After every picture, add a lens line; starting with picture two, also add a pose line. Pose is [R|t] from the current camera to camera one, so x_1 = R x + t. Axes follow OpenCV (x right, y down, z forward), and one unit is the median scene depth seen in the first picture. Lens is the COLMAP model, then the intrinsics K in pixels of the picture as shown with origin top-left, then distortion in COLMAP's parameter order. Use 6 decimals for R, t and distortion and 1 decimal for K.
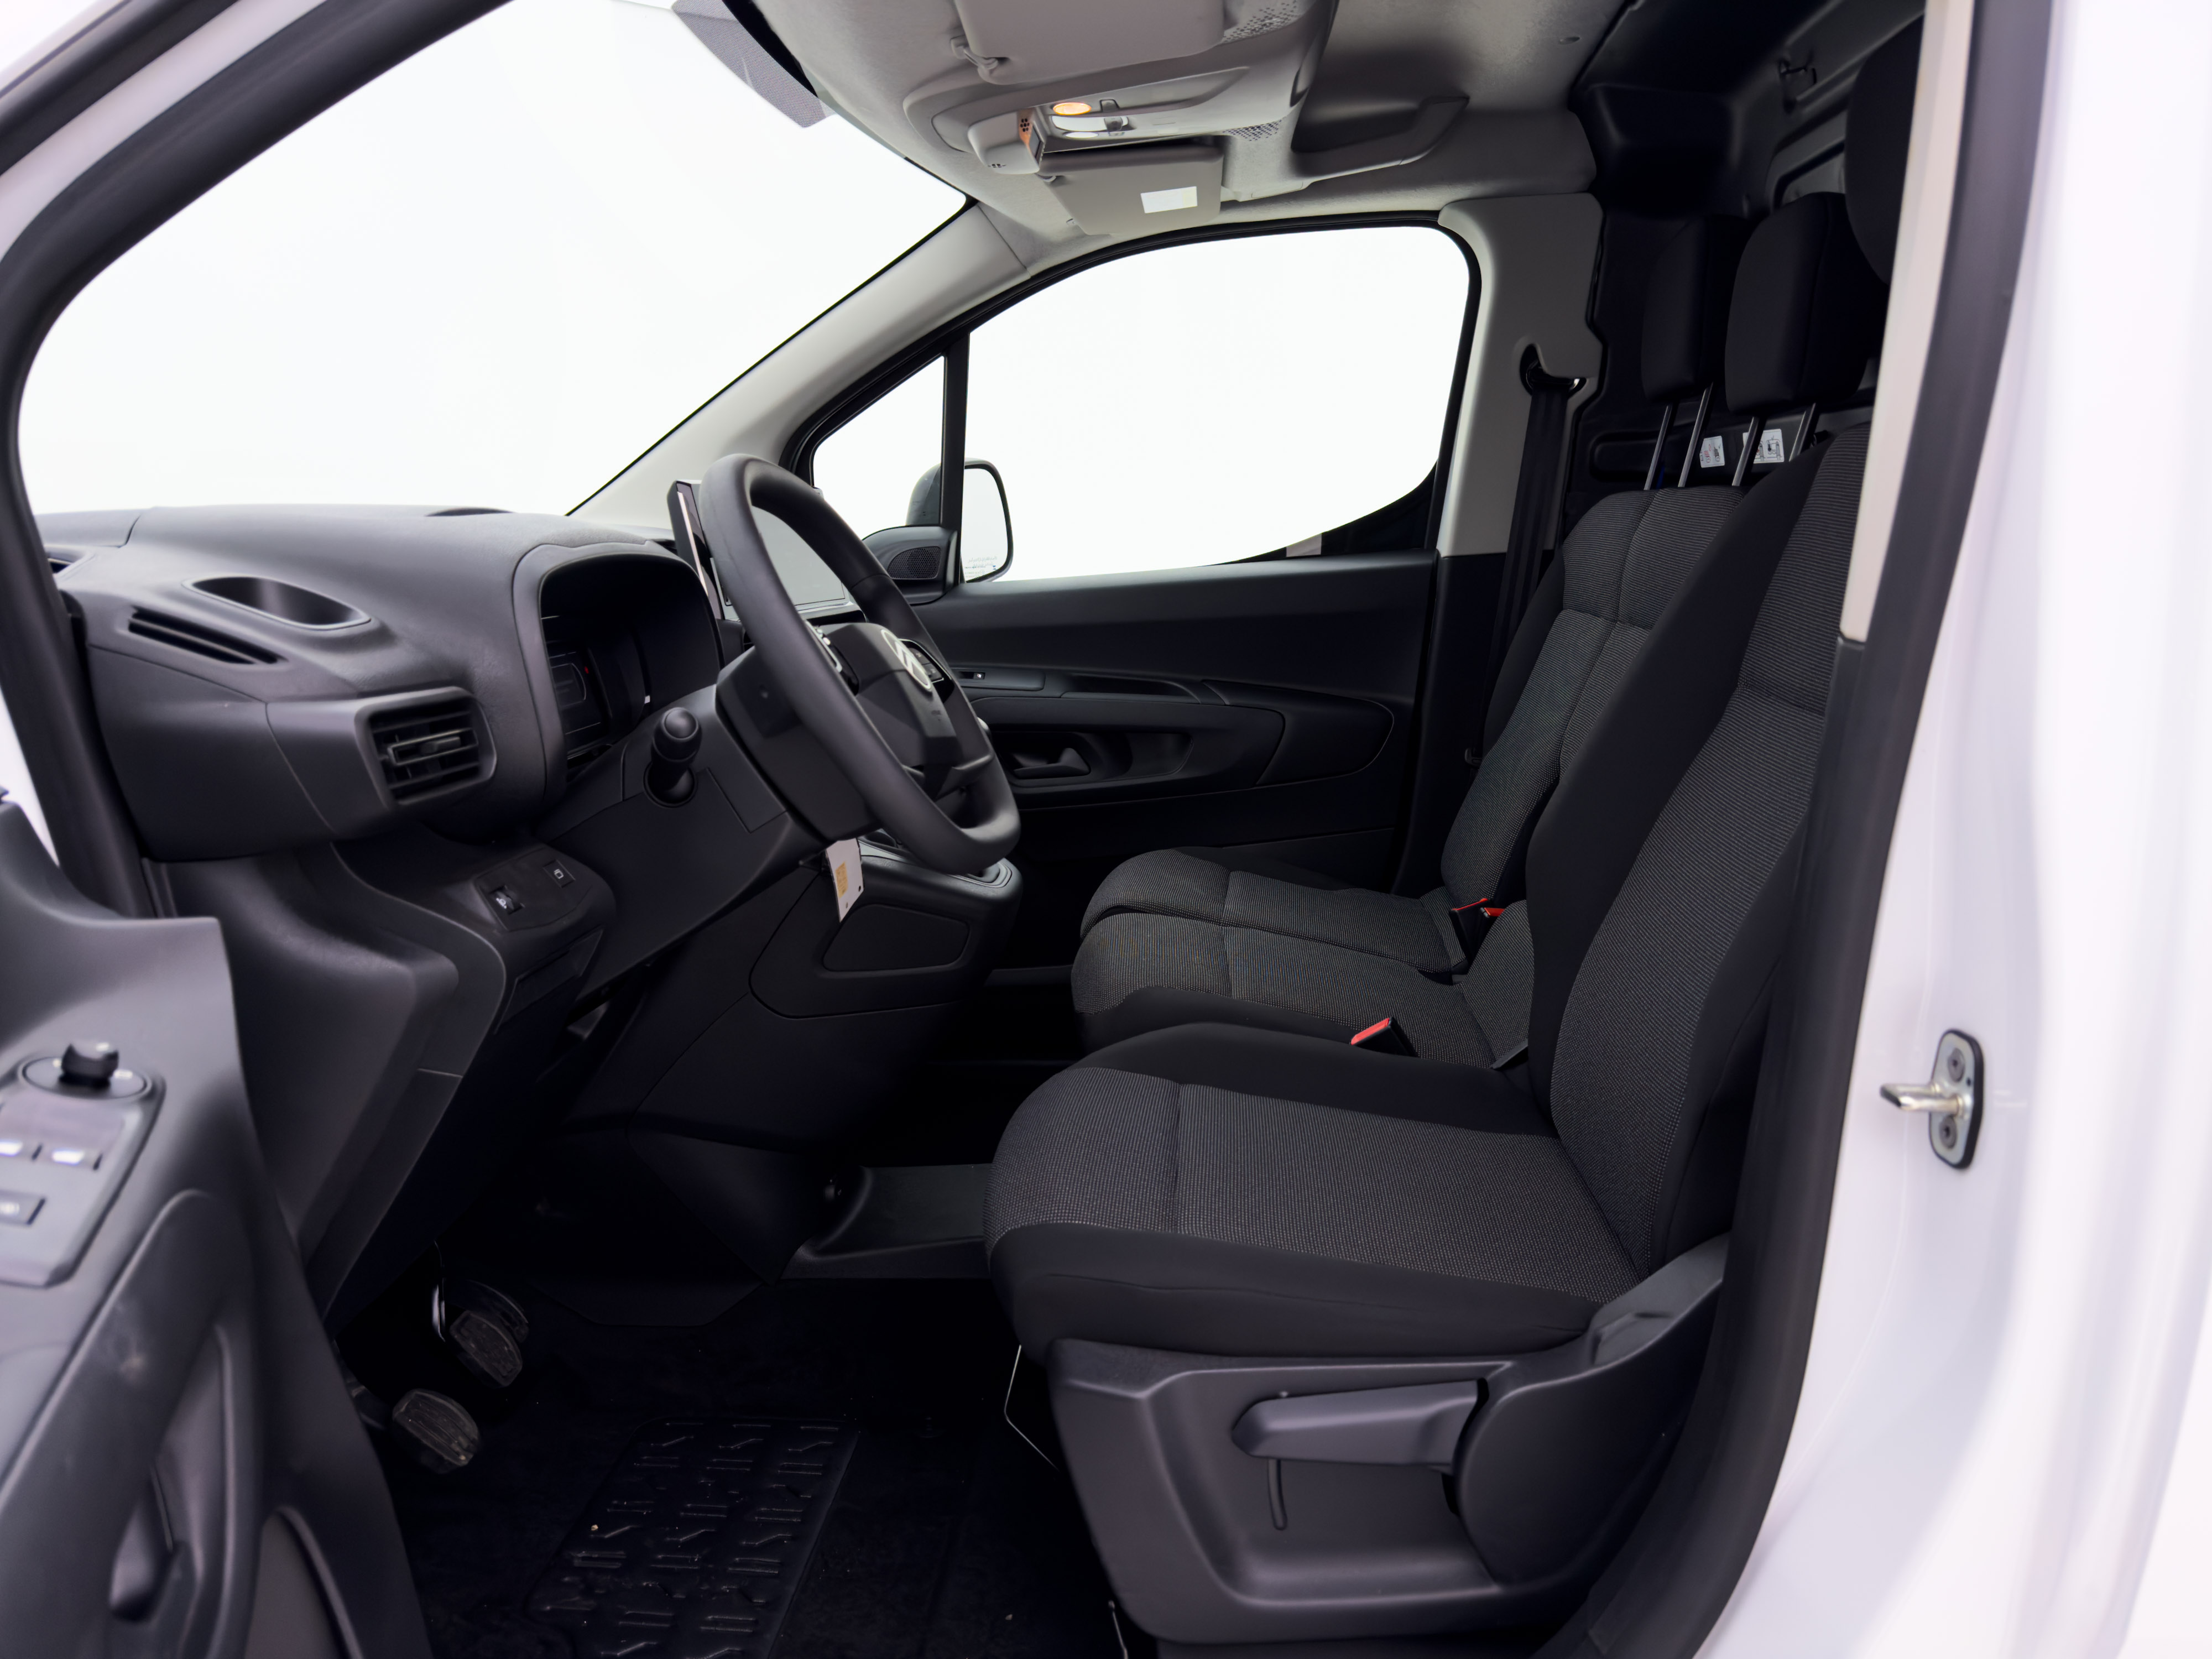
lens RADIAL K [[1562.6, 0, 1106.0], [0, 1562.6, 829.5], [0, 0, 1]] dist [0.234262, -0.420063]
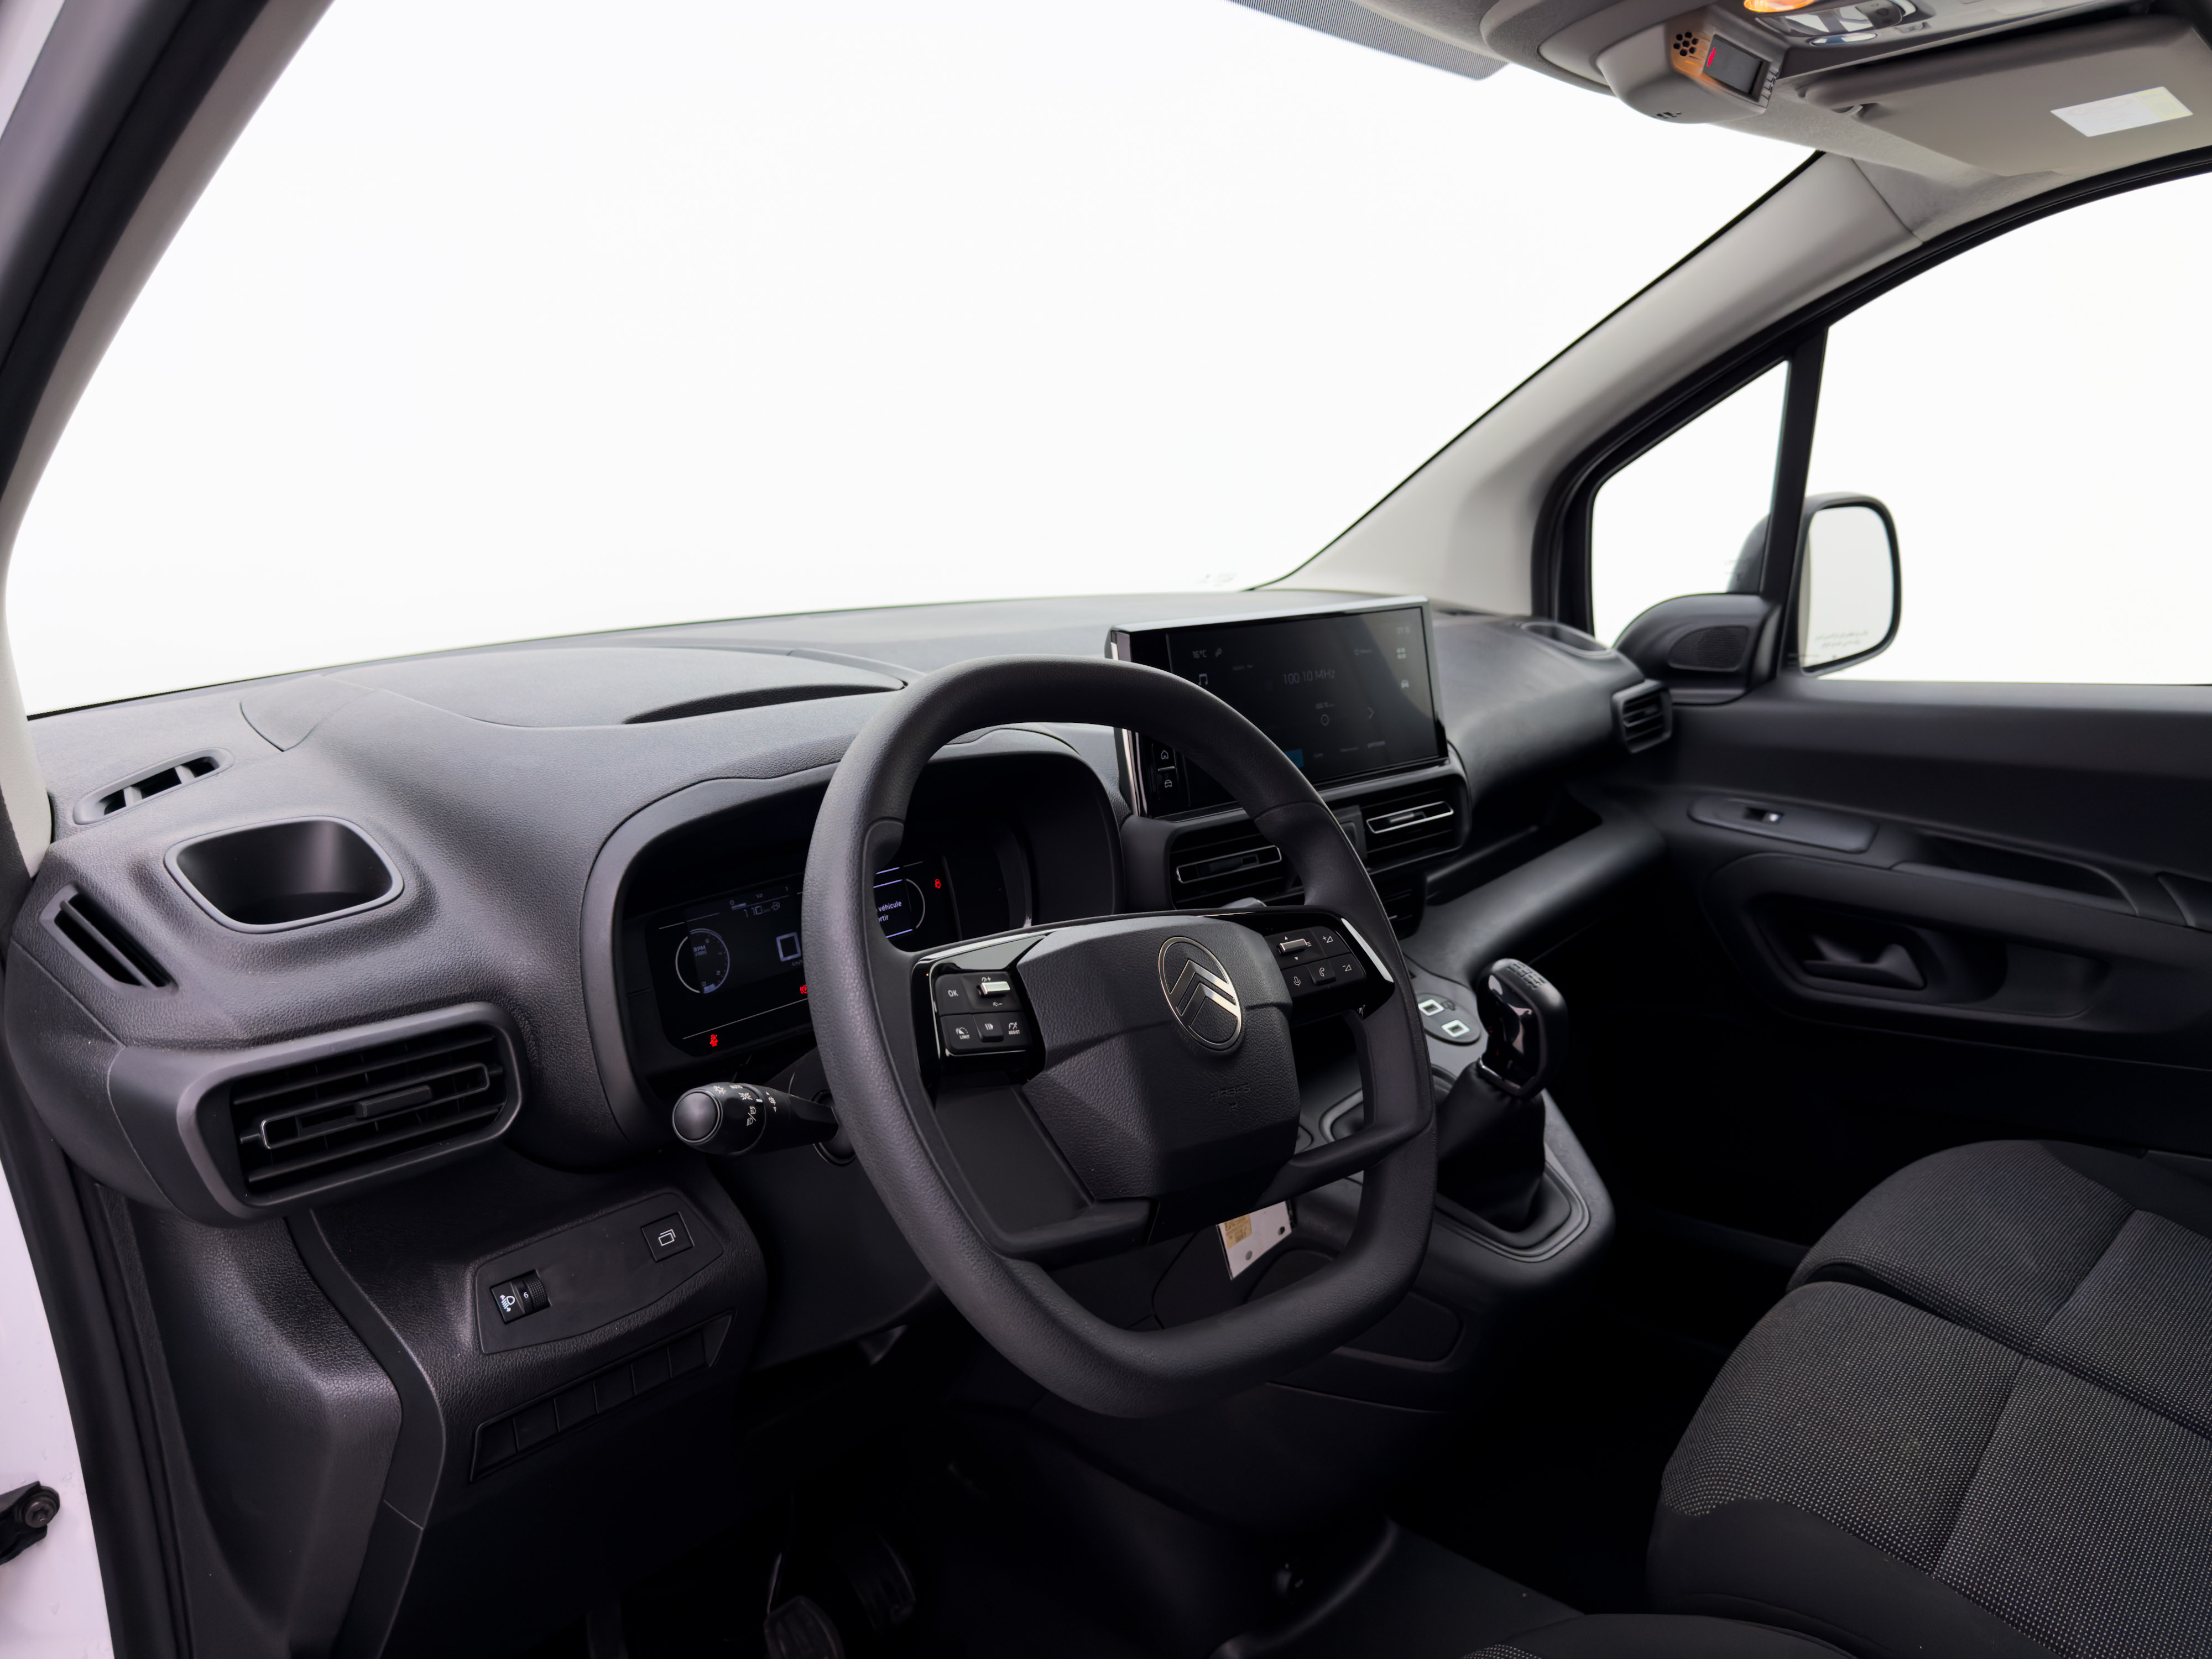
lens RADIAL K [[1577.2, 0, 1106.0], [0, 1577.2, 829.5], [0, 0, 1]] dist [-0.001891, -0.001882]
pose [[0.790865, 0.145787, -0.594373, 0.104289], [-0.120696, 0.989292, 0.082057, -0.119032], [0.599971, 0.006842, 0.799992, 0.280425]]
